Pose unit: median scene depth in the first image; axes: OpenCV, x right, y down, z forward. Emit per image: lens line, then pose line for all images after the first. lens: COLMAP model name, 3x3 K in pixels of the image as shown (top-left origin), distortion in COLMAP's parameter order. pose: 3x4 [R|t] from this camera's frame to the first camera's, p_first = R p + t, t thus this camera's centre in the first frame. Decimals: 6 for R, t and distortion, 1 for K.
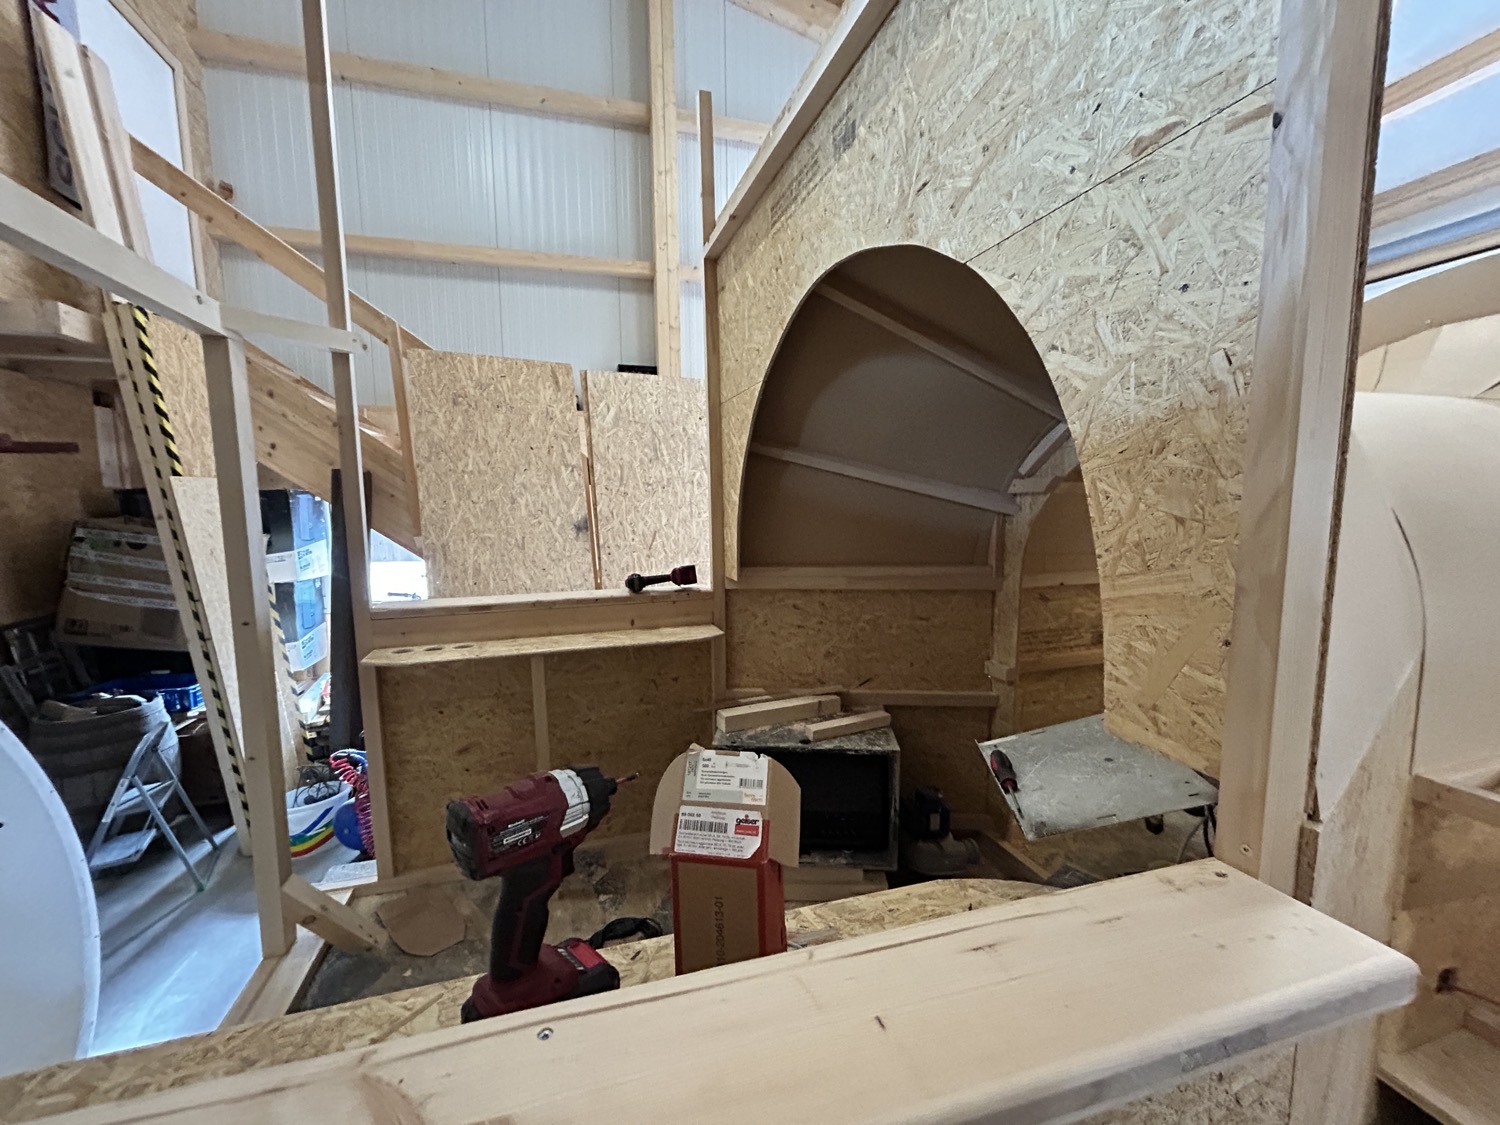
lens RADIAL K [[604.4, 0, 750.6], [0, 604.4, 564.9], [0, 0, 1]] dist [-0.002002, -0.001203]
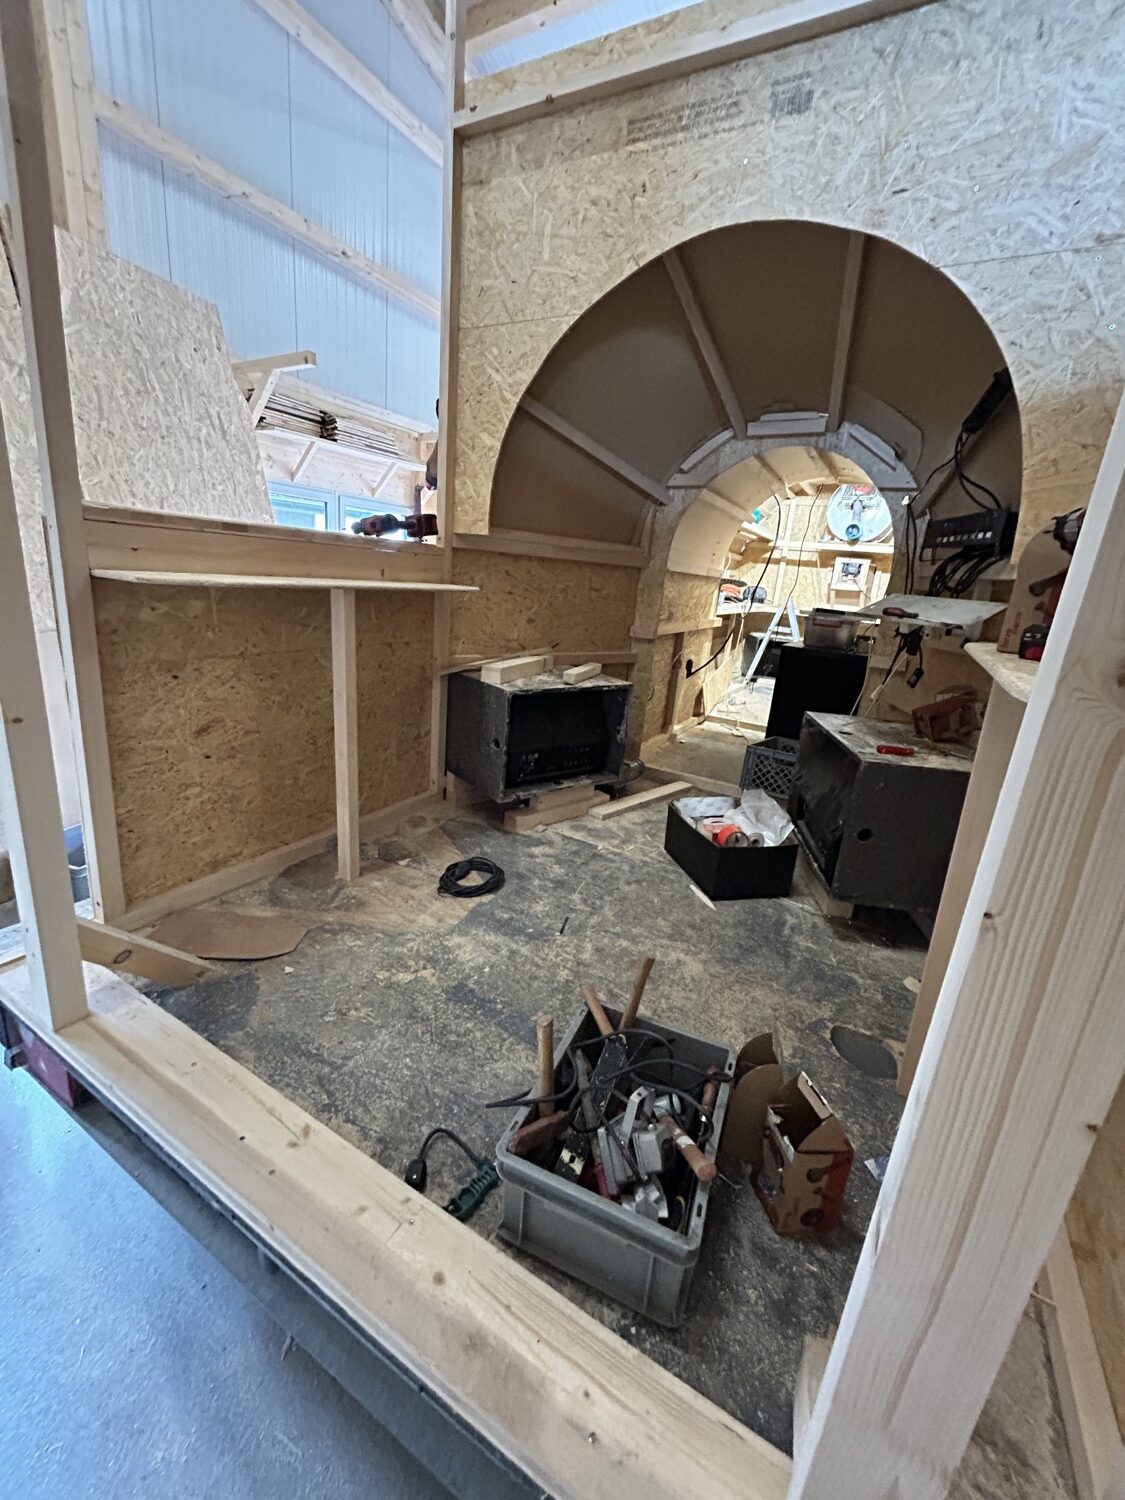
lens RADIAL K [[604.4, 0, 560.3], [0, 604.4, 745.5], [0, 0, 1]] dist [-0.002002, -0.001203]
pose [[0.728081, -0.120782, 0.674766, -0.668992], [-0.018330, 0.980572, 0.195299, 0.176423], [-0.685246, -0.154562, 0.711722, 0.177616]]
